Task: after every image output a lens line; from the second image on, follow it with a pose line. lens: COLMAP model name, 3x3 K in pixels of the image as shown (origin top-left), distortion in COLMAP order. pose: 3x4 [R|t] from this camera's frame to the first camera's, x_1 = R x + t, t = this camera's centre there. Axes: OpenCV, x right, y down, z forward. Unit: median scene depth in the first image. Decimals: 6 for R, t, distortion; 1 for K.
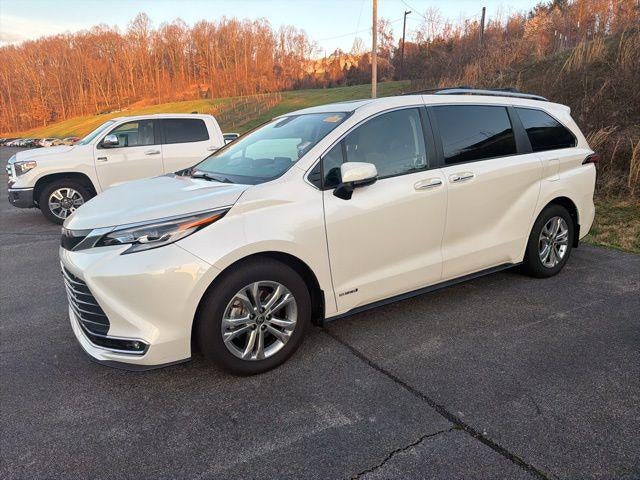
lens RADIAL K [[454.7, 0, 320.3], [0, 454.7, 236.4], [0, 0, 1]] dist [0.040069, -0.055563]
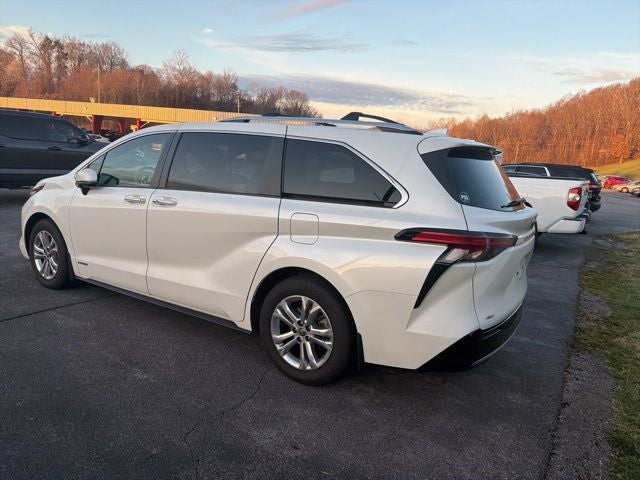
lens RADIAL K [[454.7, 0, 315.5], [0, 454.7, 242.5], [0, 0, 1]] dist [0.040069, -0.055563]
pose [[0.407826, 0.221333, -0.885827, 1.106588], [-0.276355, 0.954591, 0.111283, -0.201370], [0.870233, 0.199419, 0.450473, 0.694299]]
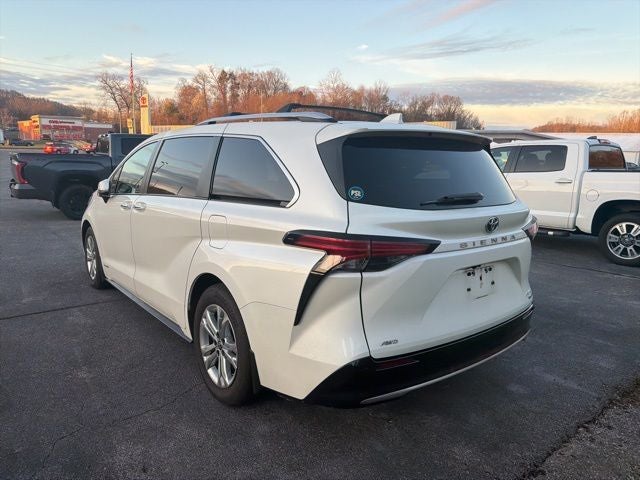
lens RADIAL K [[454.7, 0, 316.4], [0, 454.7, 235.2], [0, 0, 1]] dist [0.040069, -0.055563]
pose [[0.093374, 0.189472, -0.977436, 1.124289], [-0.237728, 0.957573, 0.162911, -0.271853], [0.966833, 0.217153, 0.134455, 1.027258]]
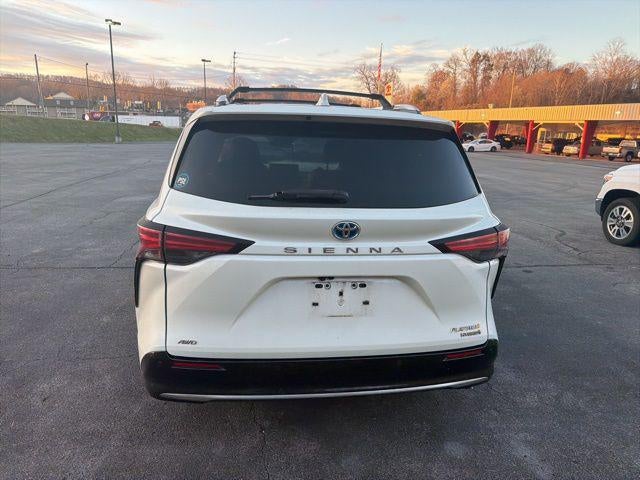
lens RADIAL K [[454.7, 0, 315.2], [0, 454.7, 243.4], [0, 0, 1]] dist [0.040069, -0.055563]
pose [[-0.416430, 0.212882, -0.883893, 1.010958], [-0.216785, 0.920909, 0.323931, -0.369108], [0.882944, 0.326510, -0.337345, 1.427322]]
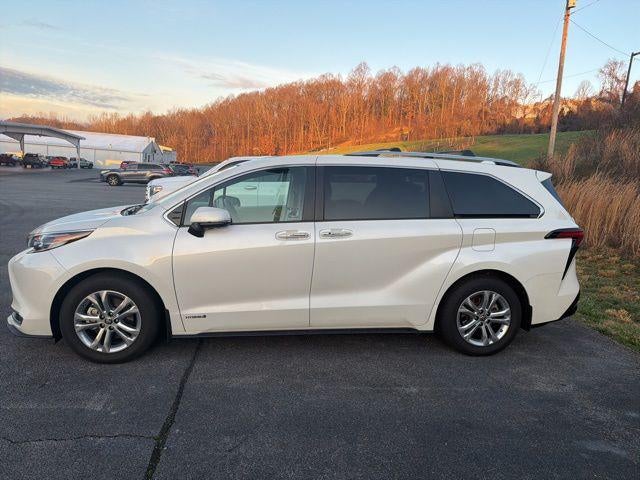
lens RADIAL K [[454.7, 0, 319.1], [0, 454.7, 236.6], [0, 0, 1]] dist [0.040069, -0.055563]
pose [[0.904435, 0.124538, -0.408028, 0.571577], [-0.158728, 0.986010, -0.050888, -0.050114], [0.395983, 0.110790, 0.911550, 0.022969]]
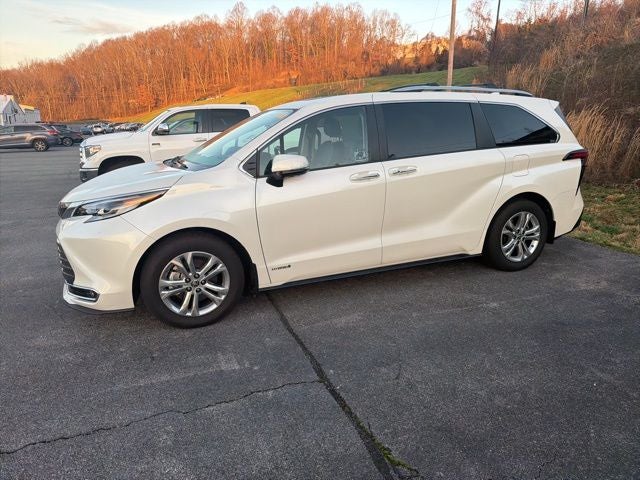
lens RADIAL K [[454.7, 0, 319.1], [0, 454.7, 238.8], [0, 0, 1]] dist [0.040069, -0.055563]
pose [[0.981579, 0.056348, -0.182561, 0.259604], [-0.050360, 0.998035, 0.037274, 0.001648], [0.184303, -0.027394, 0.982488, -0.082338]]
